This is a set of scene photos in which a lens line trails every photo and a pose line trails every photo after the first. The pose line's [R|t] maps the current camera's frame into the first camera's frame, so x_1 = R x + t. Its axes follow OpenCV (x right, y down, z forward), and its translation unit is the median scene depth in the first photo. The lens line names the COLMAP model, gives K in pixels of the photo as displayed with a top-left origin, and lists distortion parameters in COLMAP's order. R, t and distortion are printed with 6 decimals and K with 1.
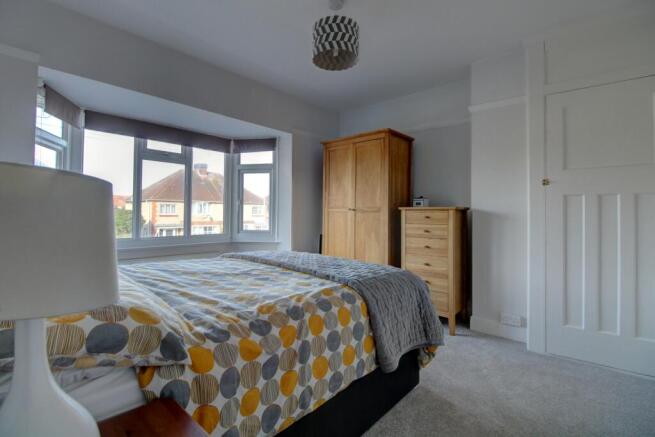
lens RADIAL K [[307.2, 0, 327.0], [0, 307.2, 207.5], [0, 0, 1]] dist [-0.021124, -0.001145]
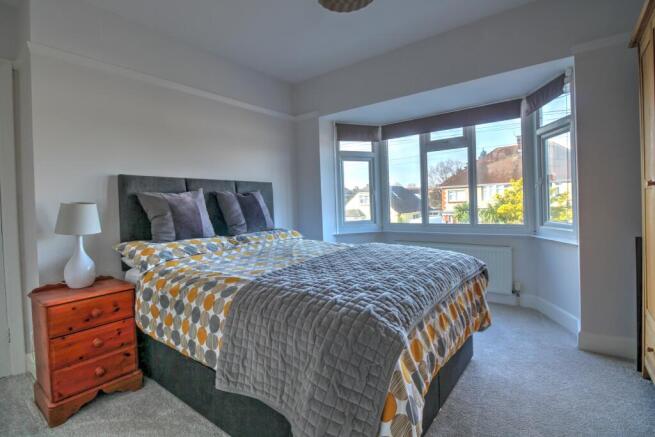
lens RADIAL K [[307.2, 0, 327.0], [0, 307.2, 207.5], [0, 0, 1]] dist [-0.021124, -0.001145]
pose [[0.072863, 0.005847, -0.997325, 0.433508], [0.059837, 0.998156, 0.010223, 0.006791], [0.995545, -0.060422, 0.072379, 0.515317]]
